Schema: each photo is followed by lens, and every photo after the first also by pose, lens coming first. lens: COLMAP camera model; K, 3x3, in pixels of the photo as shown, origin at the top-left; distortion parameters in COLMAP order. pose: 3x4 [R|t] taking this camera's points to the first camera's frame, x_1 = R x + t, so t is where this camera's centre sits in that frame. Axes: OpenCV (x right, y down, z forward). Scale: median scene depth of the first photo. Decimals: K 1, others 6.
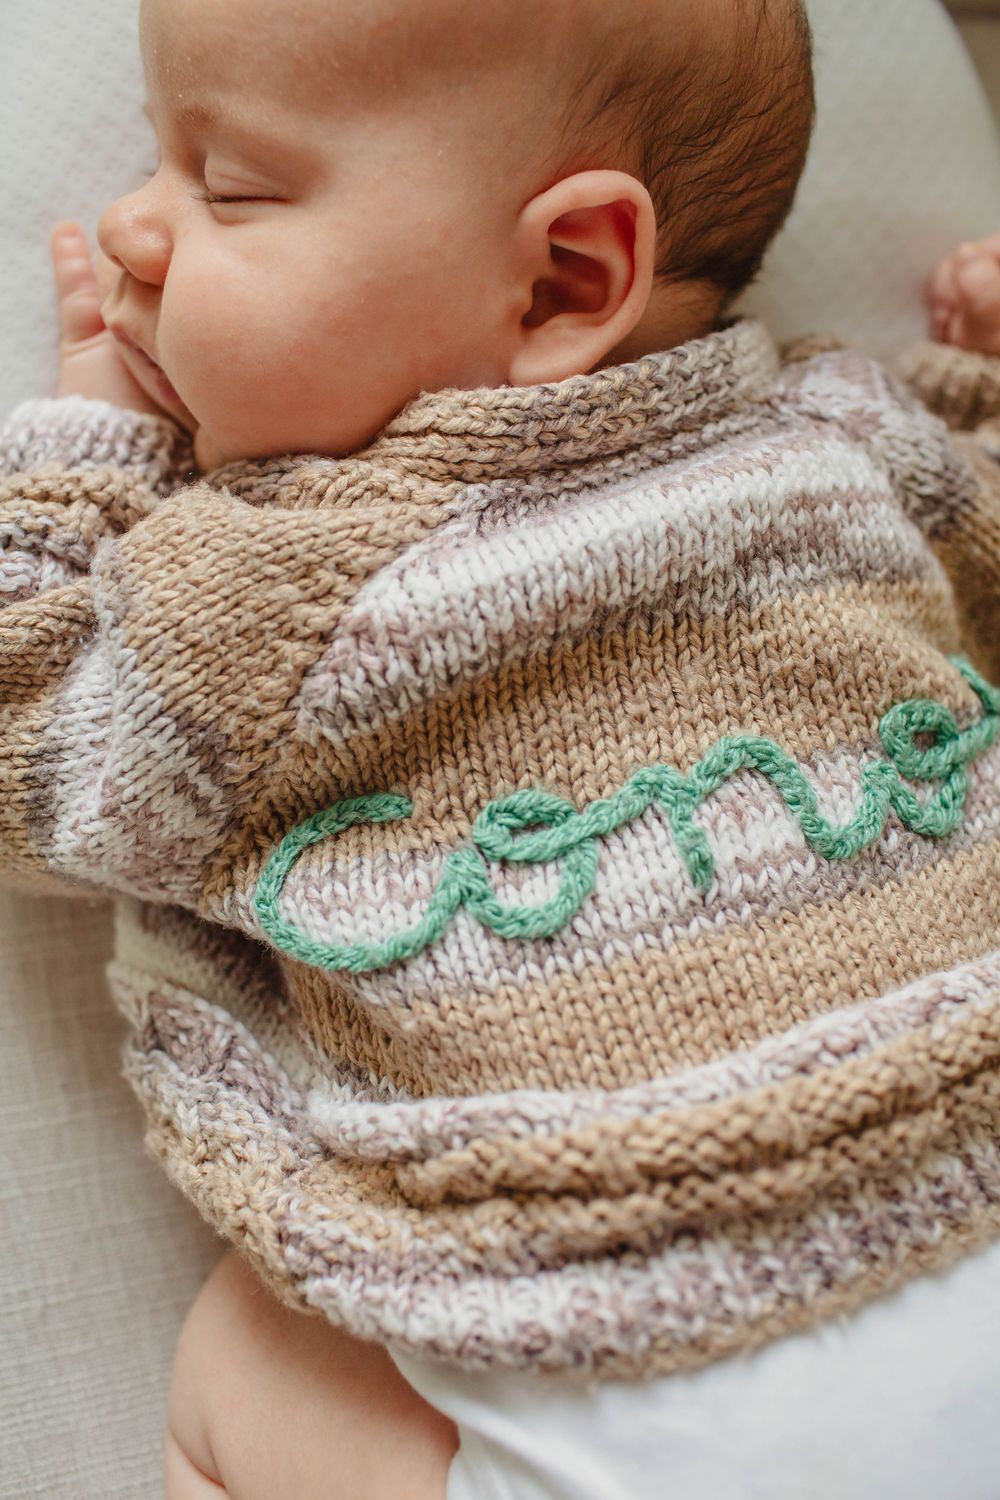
lens RADIAL K [[1681.3, 0, 498.6], [0, 1681.3, 798.9], [0, 0, 1]] dist [0.000916, 0.004470]
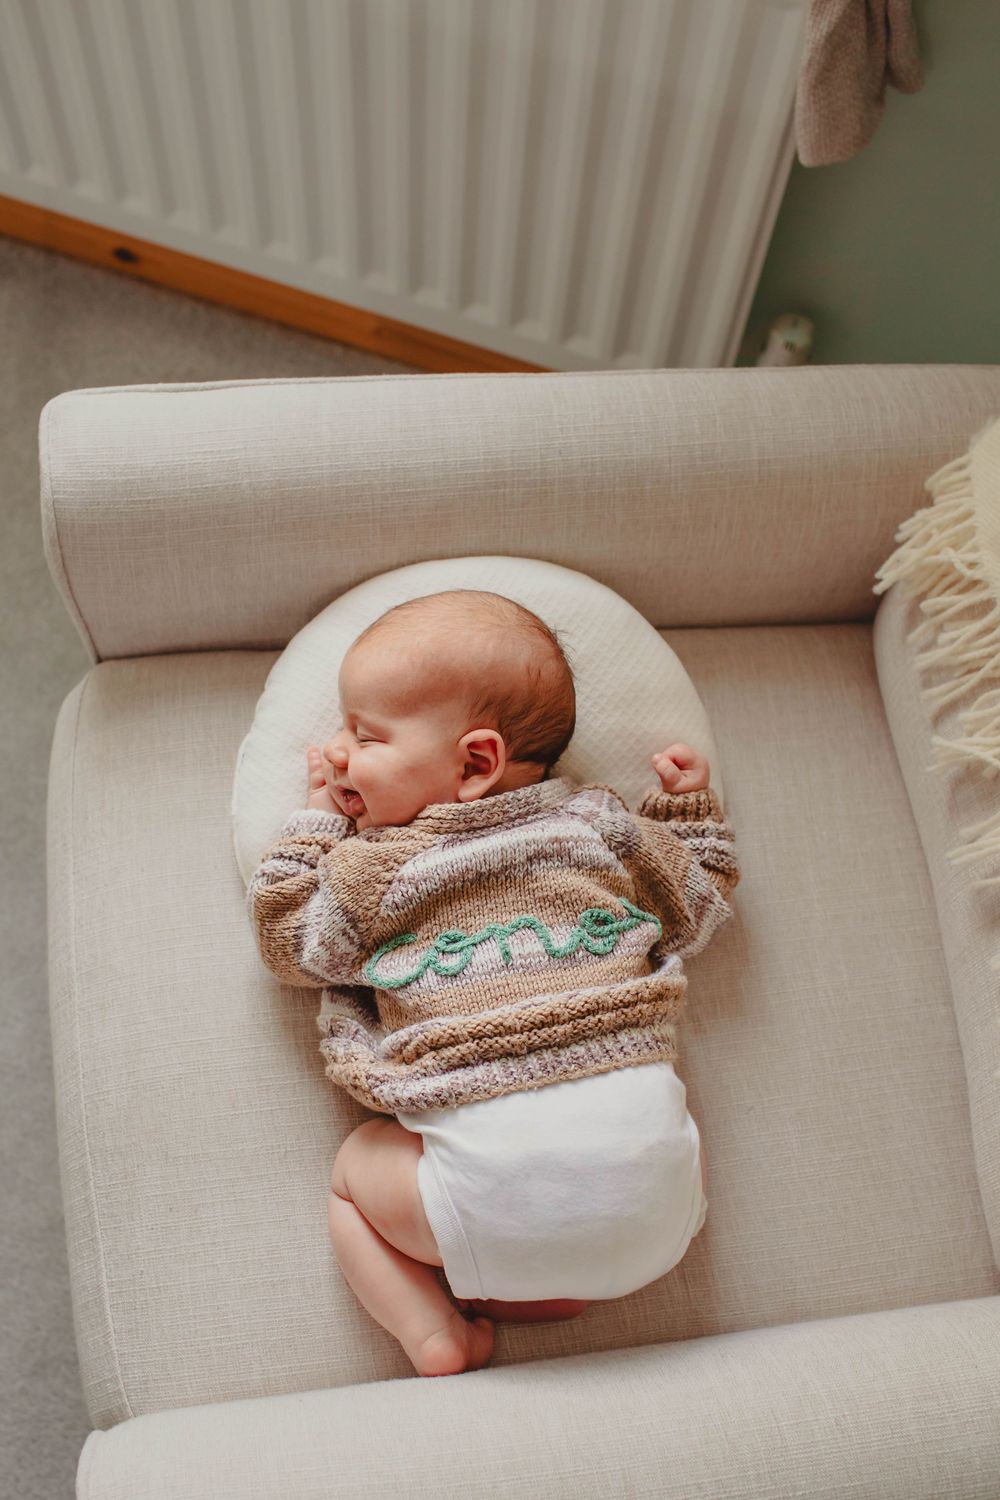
lens RADIAL K [[1681.3, 0, 498.6], [0, 1681.3, 798.9], [0, 0, 1]] dist [0.000916, 0.004470]
pose [[0.990602, -0.004374, -0.136703, 0.503313], [-0.028136, 0.971596, -0.234966, 0.462206], [0.133847, 0.236605, 0.962343, -1.930595]]
